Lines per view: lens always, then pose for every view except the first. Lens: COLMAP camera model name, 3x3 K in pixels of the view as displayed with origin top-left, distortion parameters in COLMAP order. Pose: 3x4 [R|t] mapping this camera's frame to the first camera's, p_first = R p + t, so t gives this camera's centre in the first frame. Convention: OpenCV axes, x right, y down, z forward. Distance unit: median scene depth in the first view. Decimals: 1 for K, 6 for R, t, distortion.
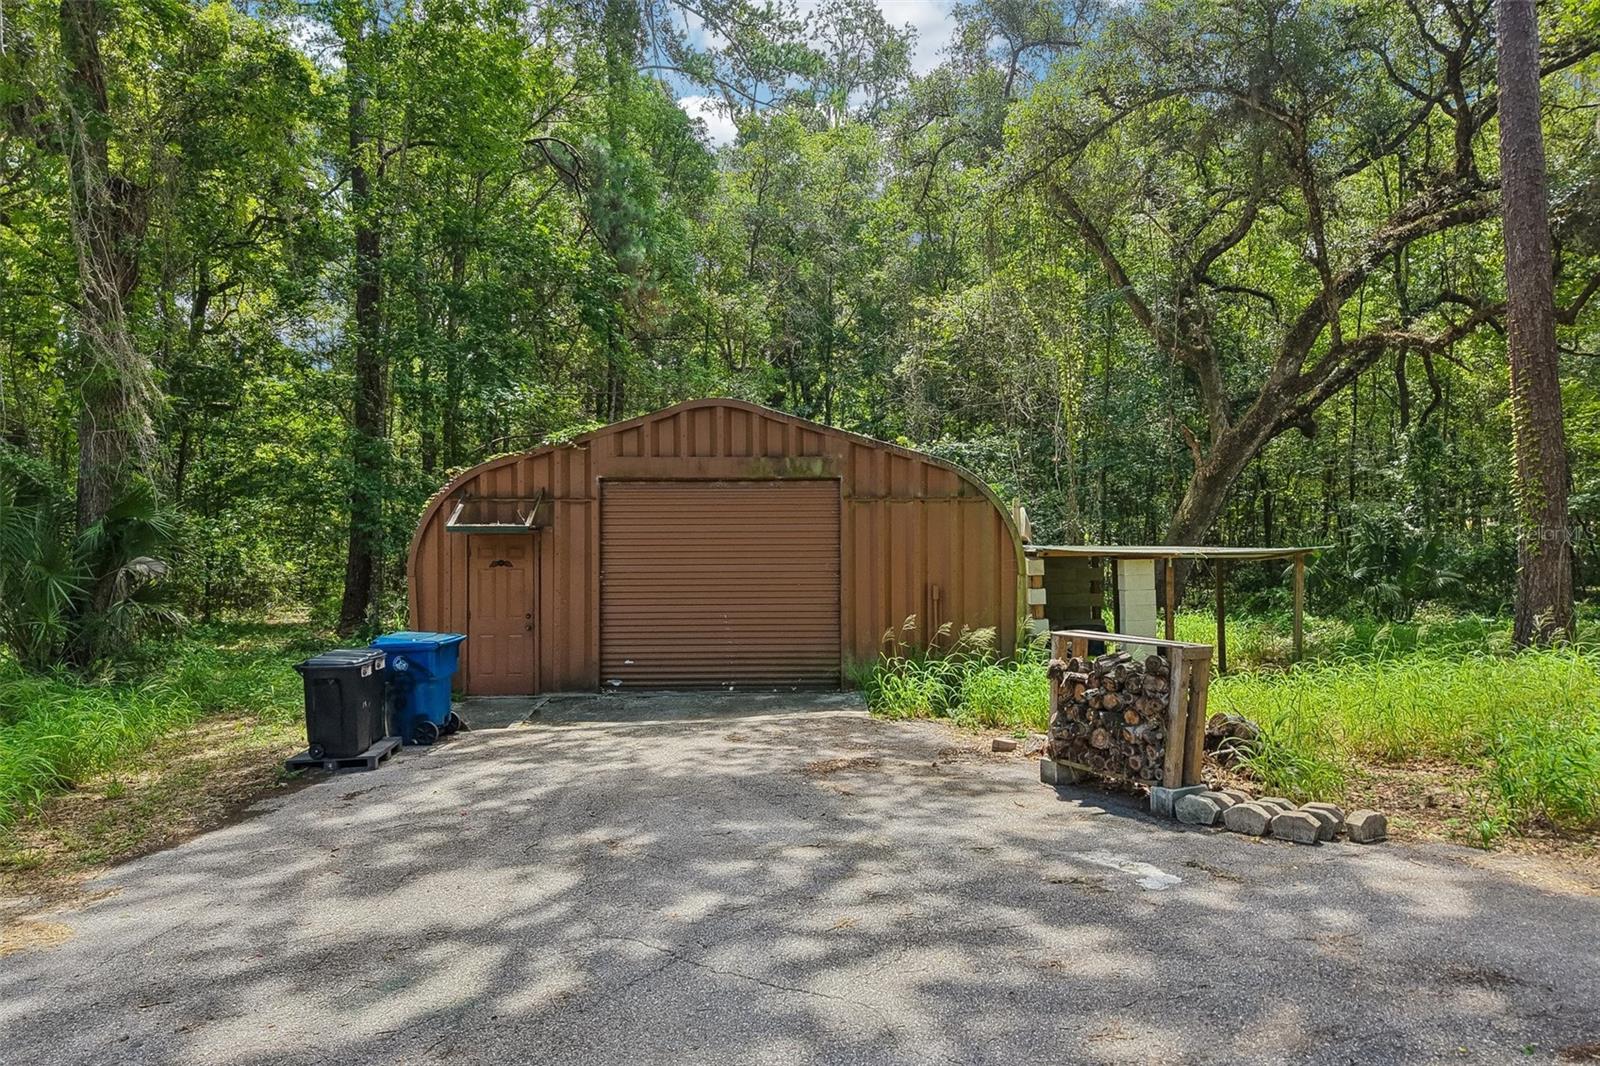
lens RADIAL K [[1035.0, 0, 801.3], [0, 1035.0, 533.3], [0, 0, 1]] dist [0.009891, -0.005669]
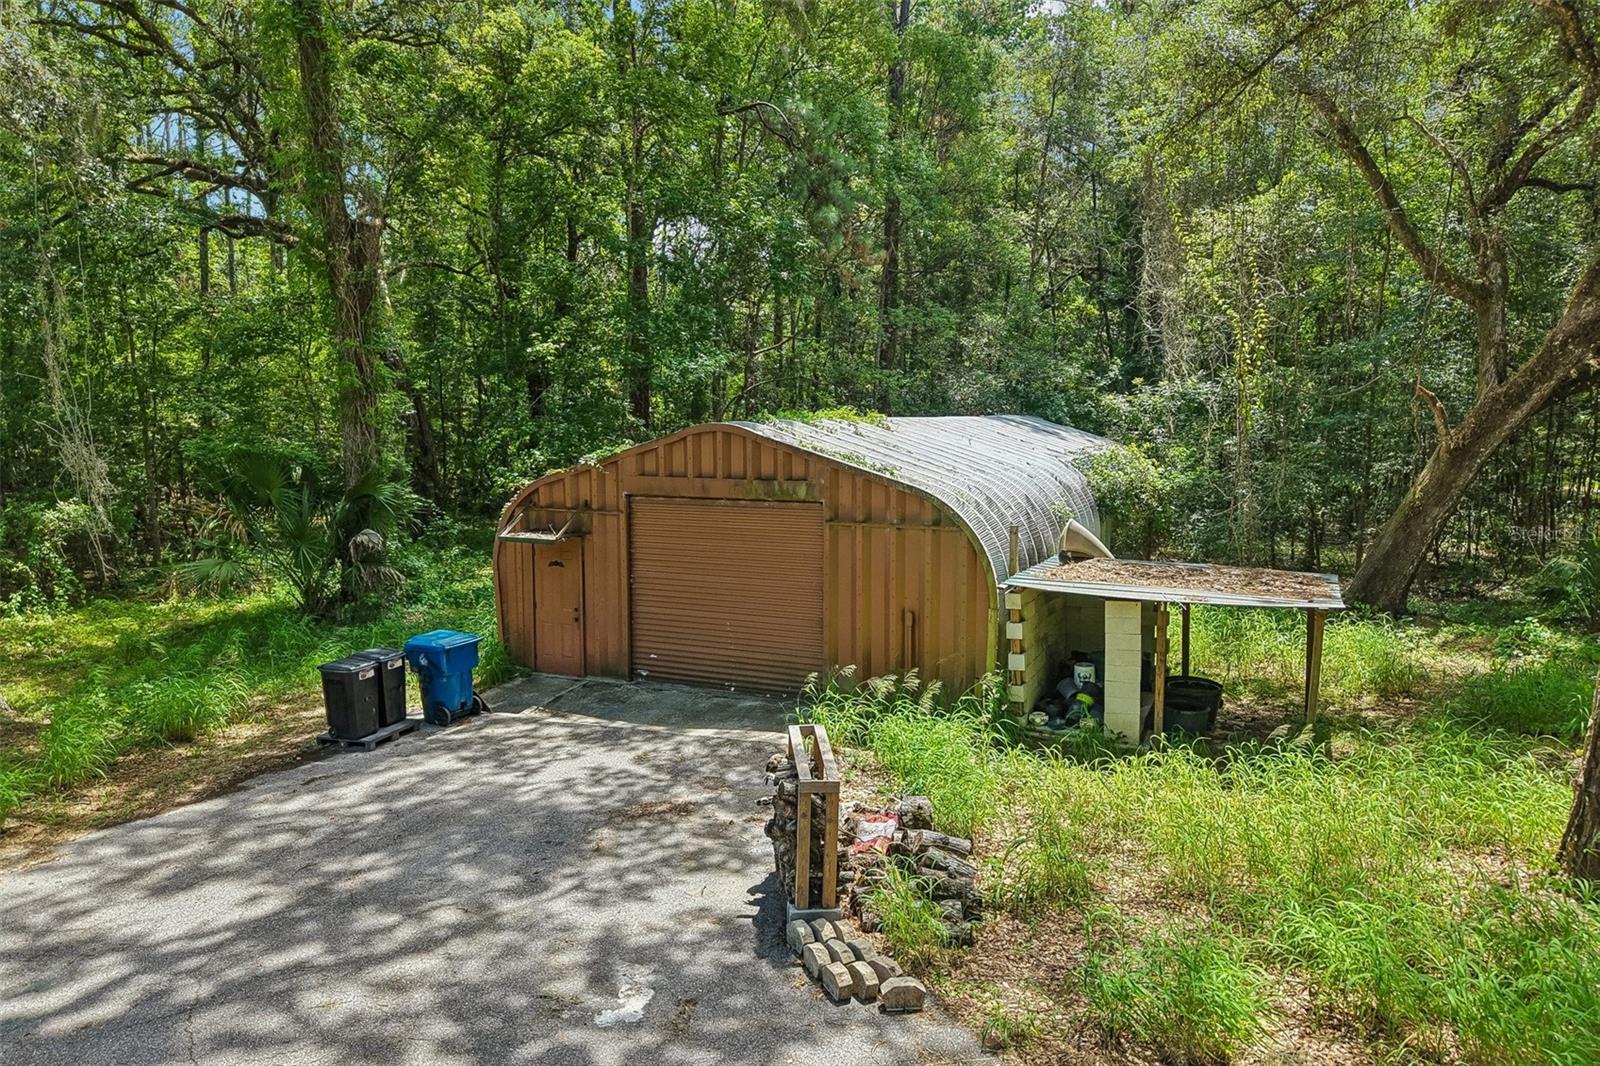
lens RADIAL K [[1035.0, 0, 804.0], [0, 1035.0, 530.8], [0, 0, 1]] dist [0.009891, -0.005669]
pose [[0.918112, 0.048480, -0.393345, 0.880270], [-0.003572, 0.993462, 0.114109, -0.294223], [0.396305, -0.103360, 0.912282, 0.100964]]
